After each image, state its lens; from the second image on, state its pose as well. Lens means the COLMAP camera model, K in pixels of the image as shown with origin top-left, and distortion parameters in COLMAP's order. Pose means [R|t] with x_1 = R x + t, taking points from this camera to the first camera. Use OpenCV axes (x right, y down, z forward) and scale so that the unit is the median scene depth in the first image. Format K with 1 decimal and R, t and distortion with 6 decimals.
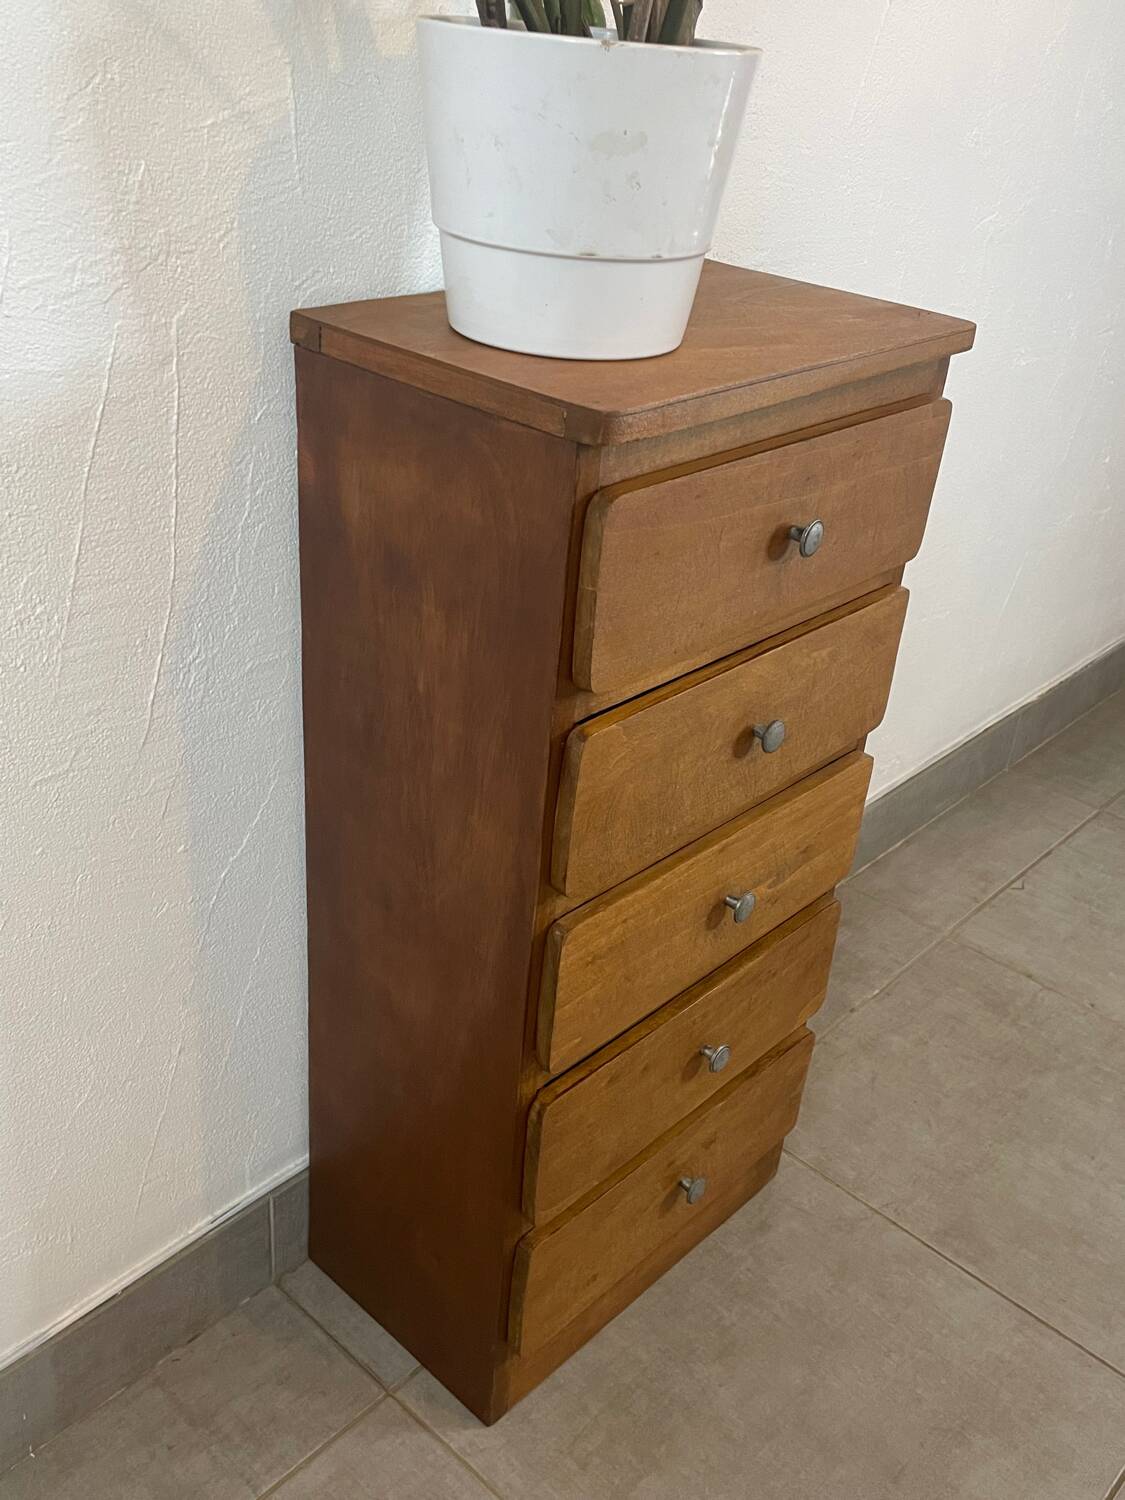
lens RADIAL K [[1374.2, 0, 555.4], [0, 1374.2, 759.3], [0, 0, 1]] dist [0.087425, -0.124195]
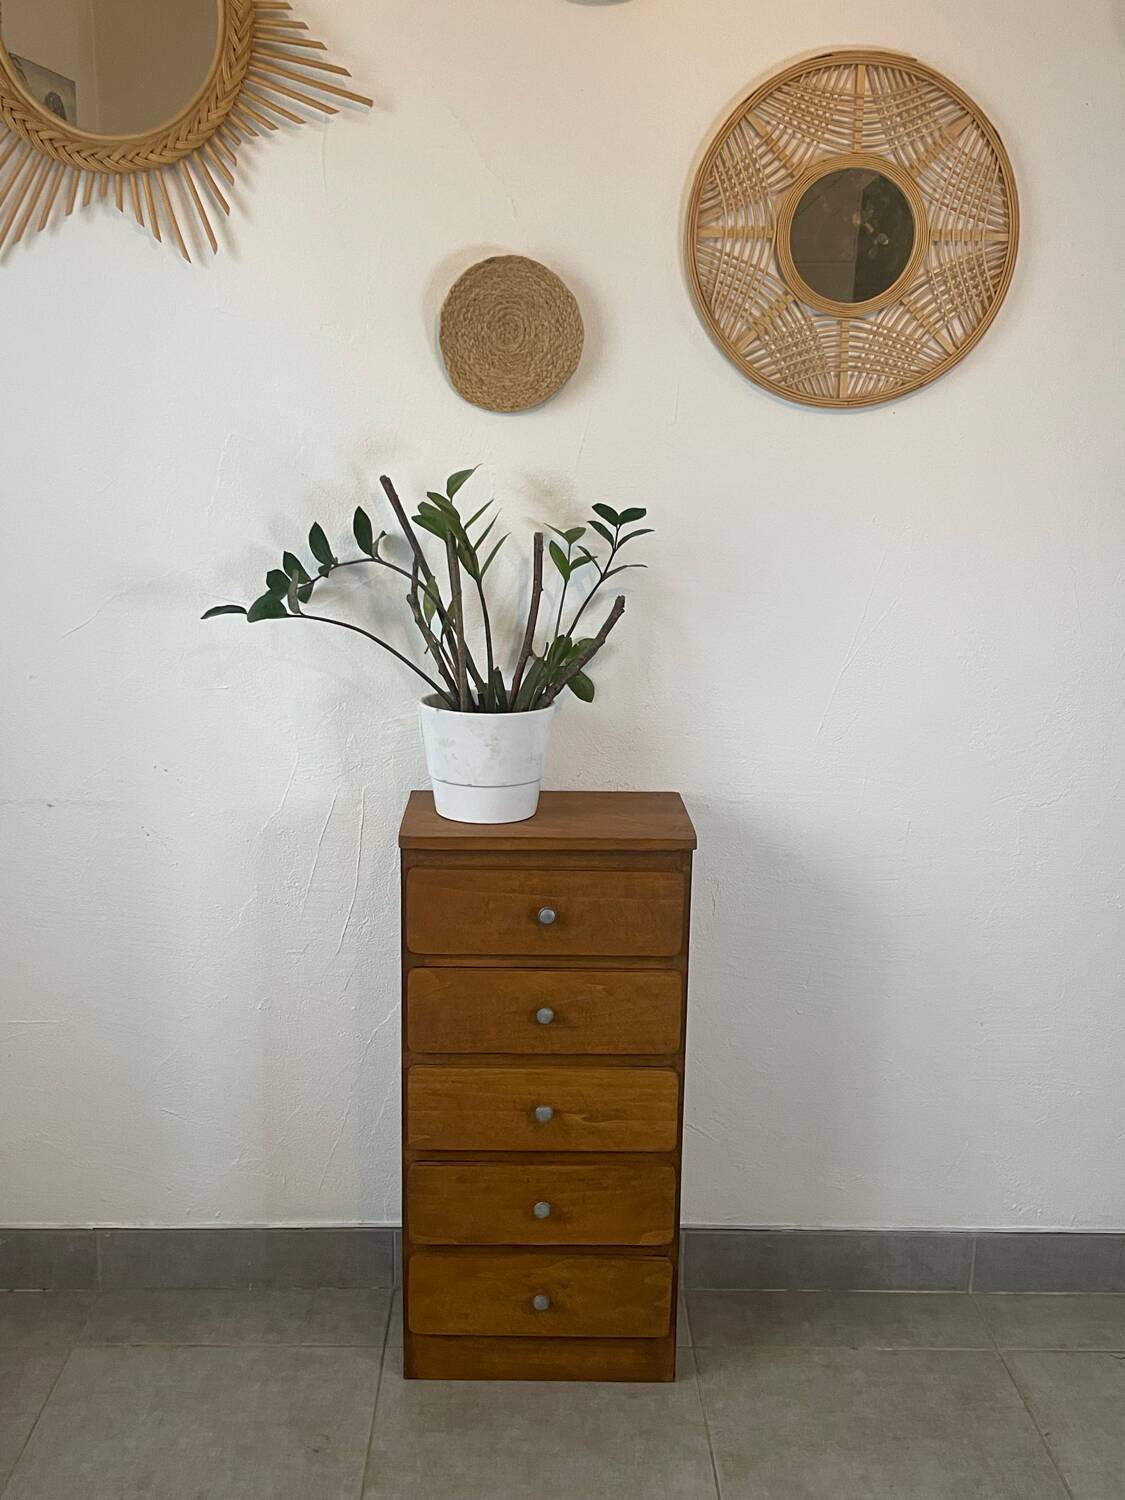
lens RADIAL K [[1437.2, 0, 558.8], [0, 1437.2, 767.4], [0, 0, 1]] dist [0.101106, -0.185710]
pose [[0.691241, 0.095494, -0.716287, 1.751372], [-0.322397, 0.927865, -0.187423, 0.036101], [0.646719, 0.360483, 0.672165, -0.555359]]
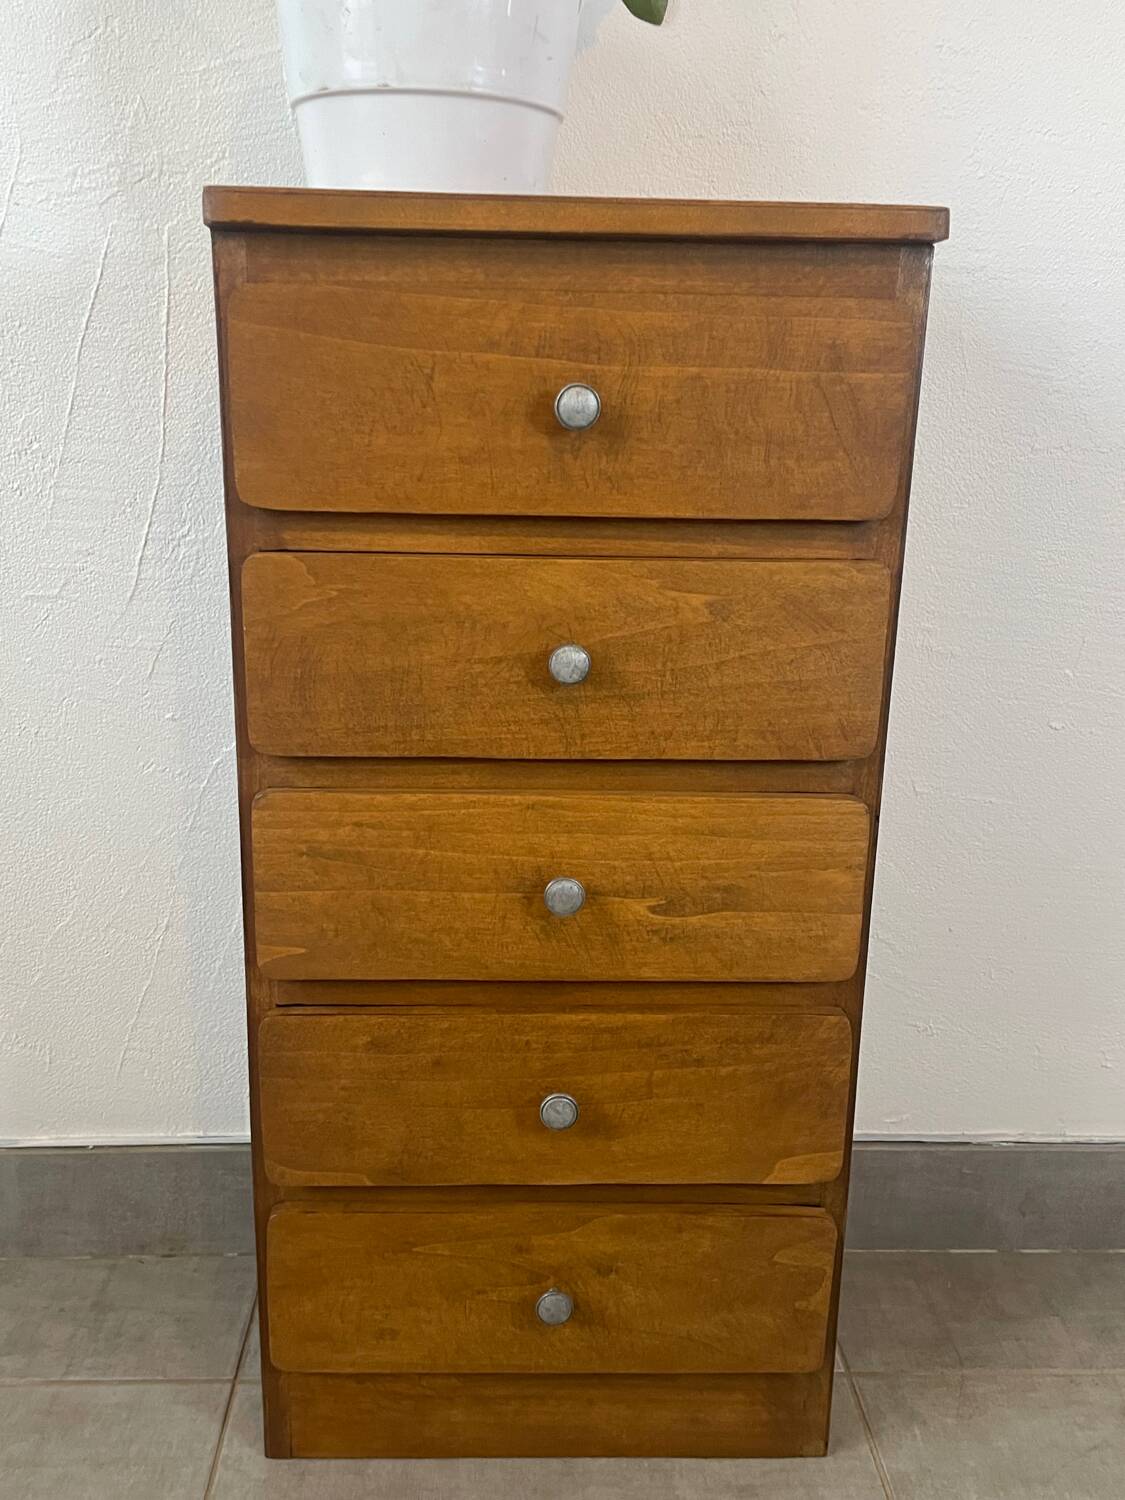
lens RADIAL K [[1374.2, 0, 555.4], [0, 1374.2, 759.3], [0, 0, 1]] dist [0.087425, -0.124195]
pose [[0.707828, 0.133196, -0.693713, 0.799730], [-0.318138, 0.936934, -0.144716, 0.174450], [0.630688, 0.323131, 0.705563, 0.450484]]
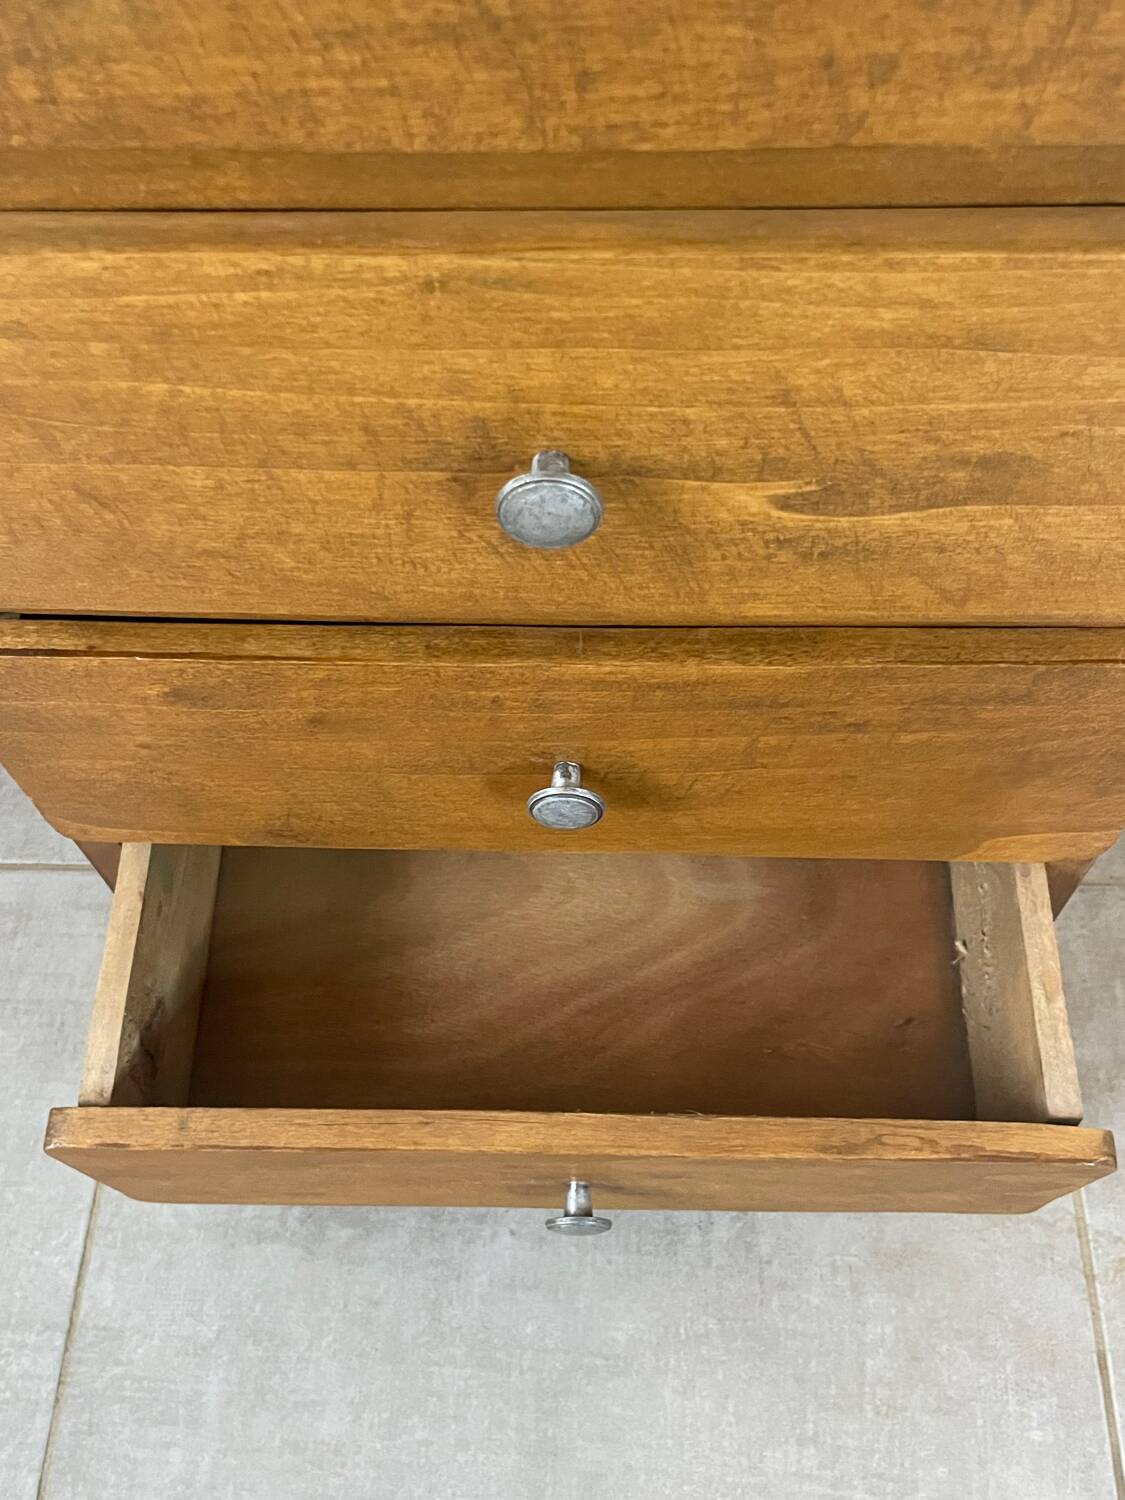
lens RADIAL K [[1389.7, 0, 558.1], [0, 1389.7, 749.0], [0, 0, 1]] dist [0.101575, -0.184628]
pose [[0.650987, 0.599067, -0.466192, 0.368334], [-0.298242, 0.766610, 0.568648, -0.036781], [0.698046, -0.231145, 0.677720, 0.893803]]
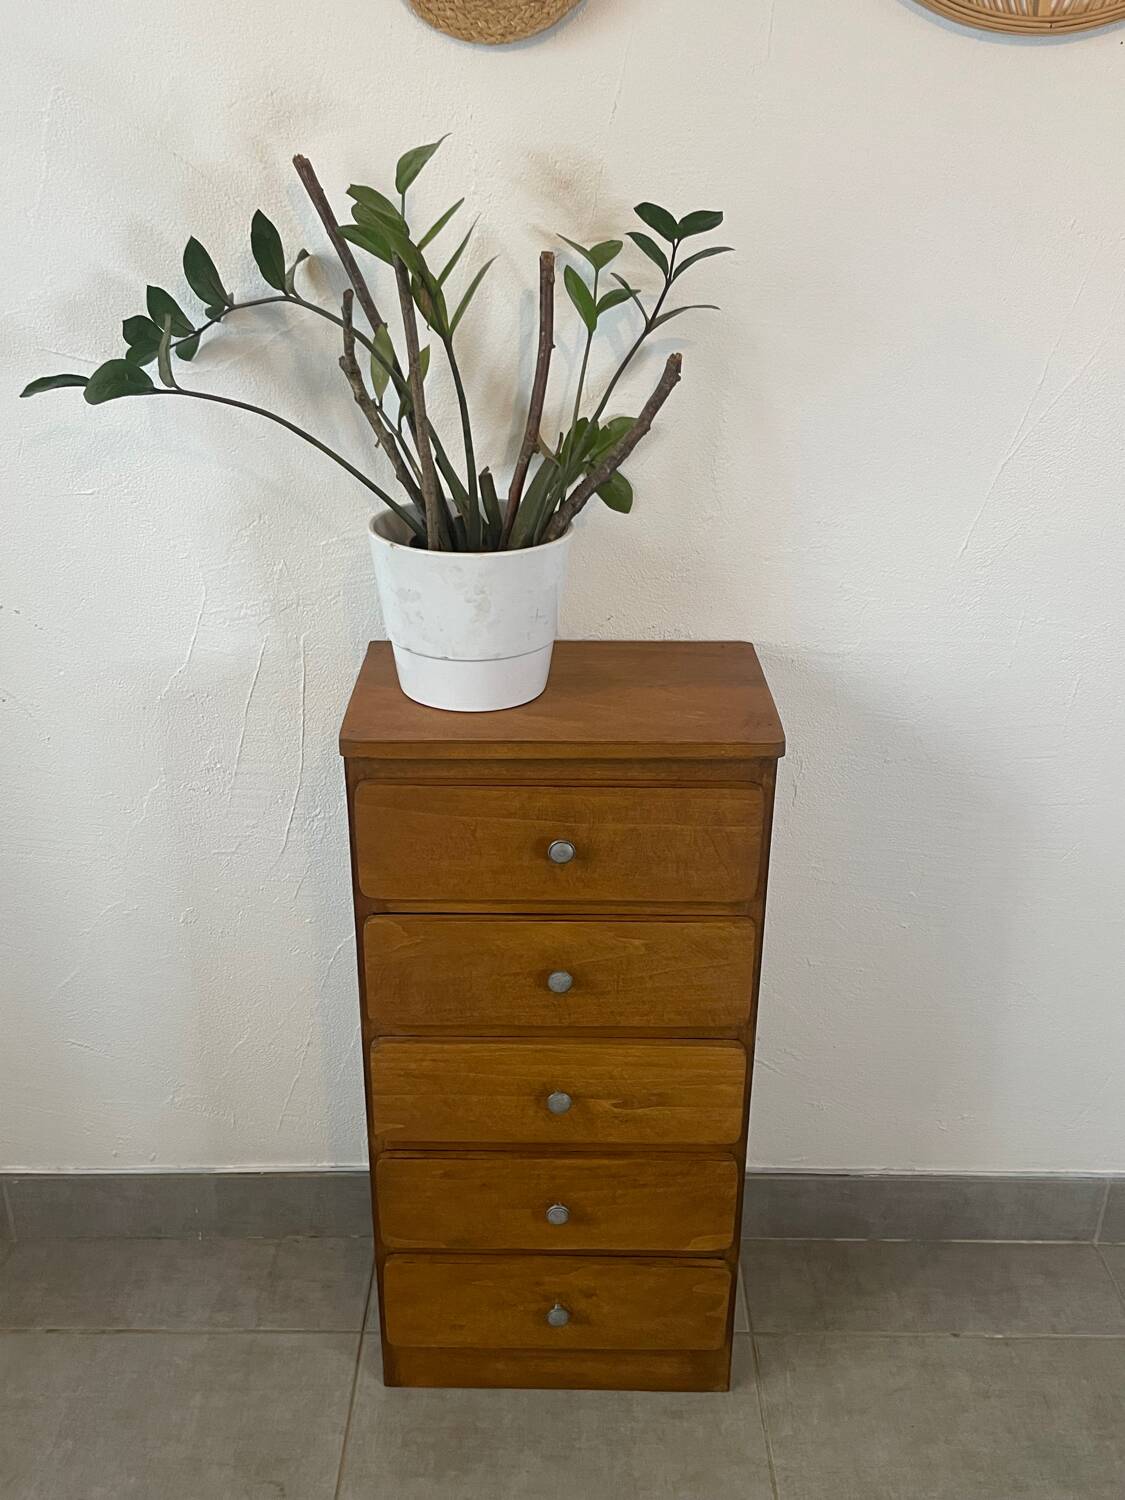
lens RADIAL K [[1358.6, 0, 569.3], [0, 1358.6, 758.7], [0, 0, 1]] dist [0.093523, -0.151975]
pose [[0.679962, 0.246878, -0.690437, 1.144028], [-0.322985, 0.946188, 0.020240, -0.282537], [0.658280, 0.209238, 0.723110, -0.045380]]
